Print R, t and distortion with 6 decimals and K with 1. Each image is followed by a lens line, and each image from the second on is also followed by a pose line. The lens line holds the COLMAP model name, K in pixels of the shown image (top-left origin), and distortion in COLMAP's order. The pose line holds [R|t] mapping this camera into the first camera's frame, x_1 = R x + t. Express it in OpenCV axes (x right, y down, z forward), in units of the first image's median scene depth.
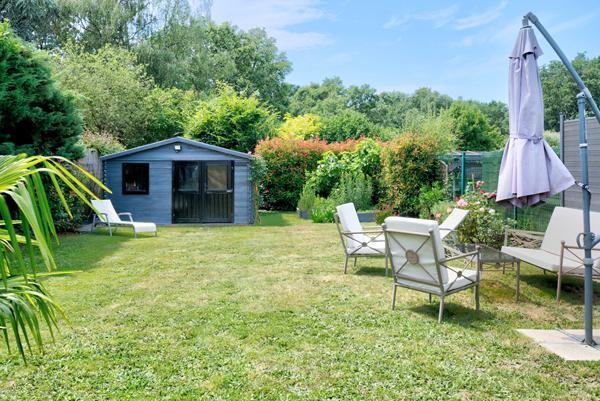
lens RADIAL K [[430.9, 0, 300.0], [0, 430.9, 200.5], [0, 0, 1]] dist [0.090000, 0.000533]
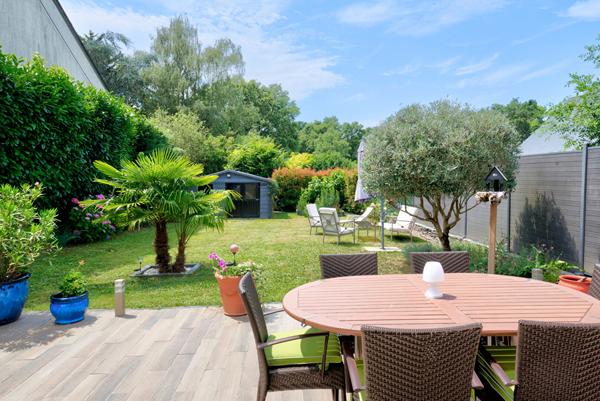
lens RADIAL K [[430.9, 0, 300.0], [0, 430.9, 200.5], [0, 0, 1]] dist [0.090000, 0.000533]
pose [[0.998912, -0.003598, -0.046493, 0.078622], [0.002268, 0.999587, -0.028635, 0.026951], [0.046577, 0.028498, 0.998508, -0.636475]]
